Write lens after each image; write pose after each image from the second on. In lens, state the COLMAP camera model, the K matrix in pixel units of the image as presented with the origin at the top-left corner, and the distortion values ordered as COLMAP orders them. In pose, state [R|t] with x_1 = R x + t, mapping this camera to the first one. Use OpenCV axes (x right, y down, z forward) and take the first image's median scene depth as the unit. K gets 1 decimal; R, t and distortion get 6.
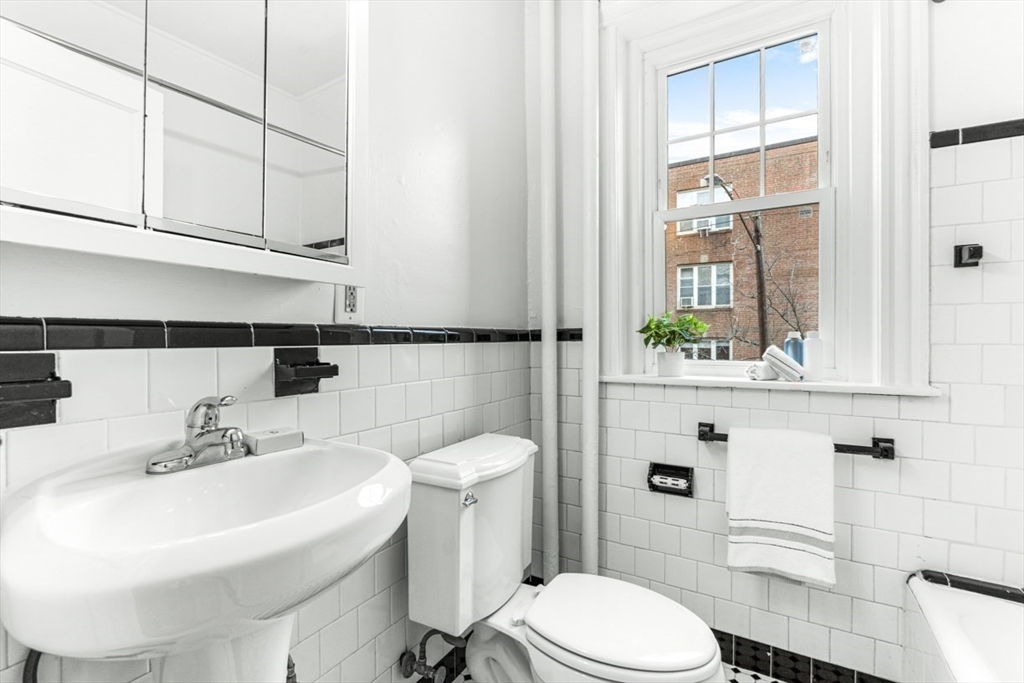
lens RADIAL K [[456.9, 0, 510.8], [0, 456.9, 336.1], [0, 0, 1]] dist [-0.001907, -0.000316]
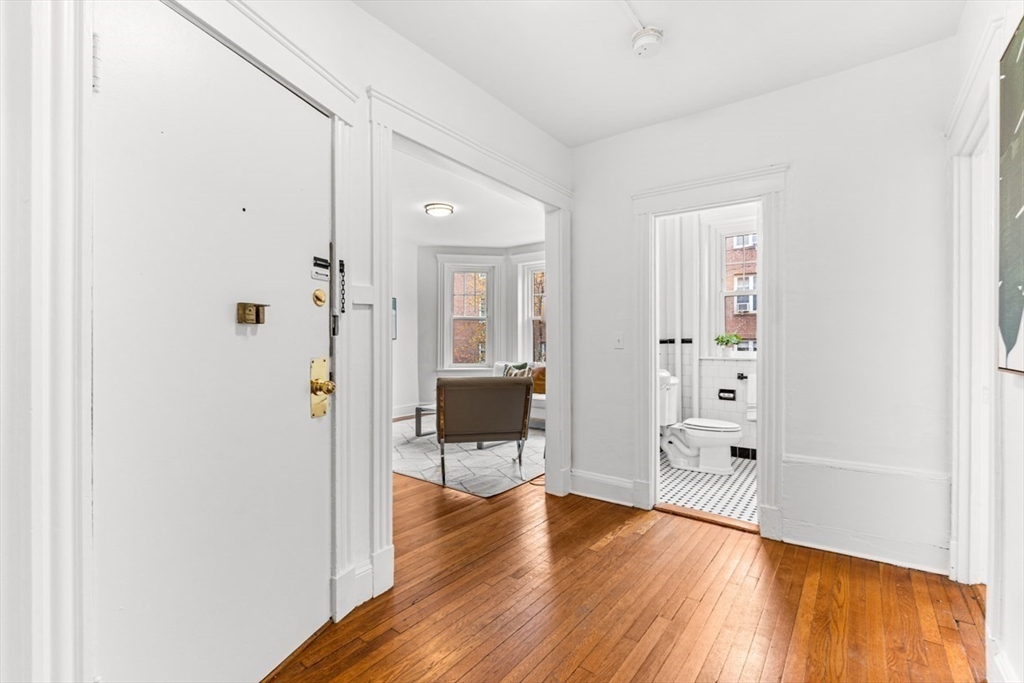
lens RADIAL K [[456.9, 0, 510.8], [0, 456.9, 336.1], [0, 0, 1]] dist [-0.001907, -0.000316]
pose [[0.994168, 0.000460, -0.107838, -0.598253], [-0.000497, 1.000000, -0.000320, -0.030710], [0.107838, 0.000372, 0.994168, -1.730037]]
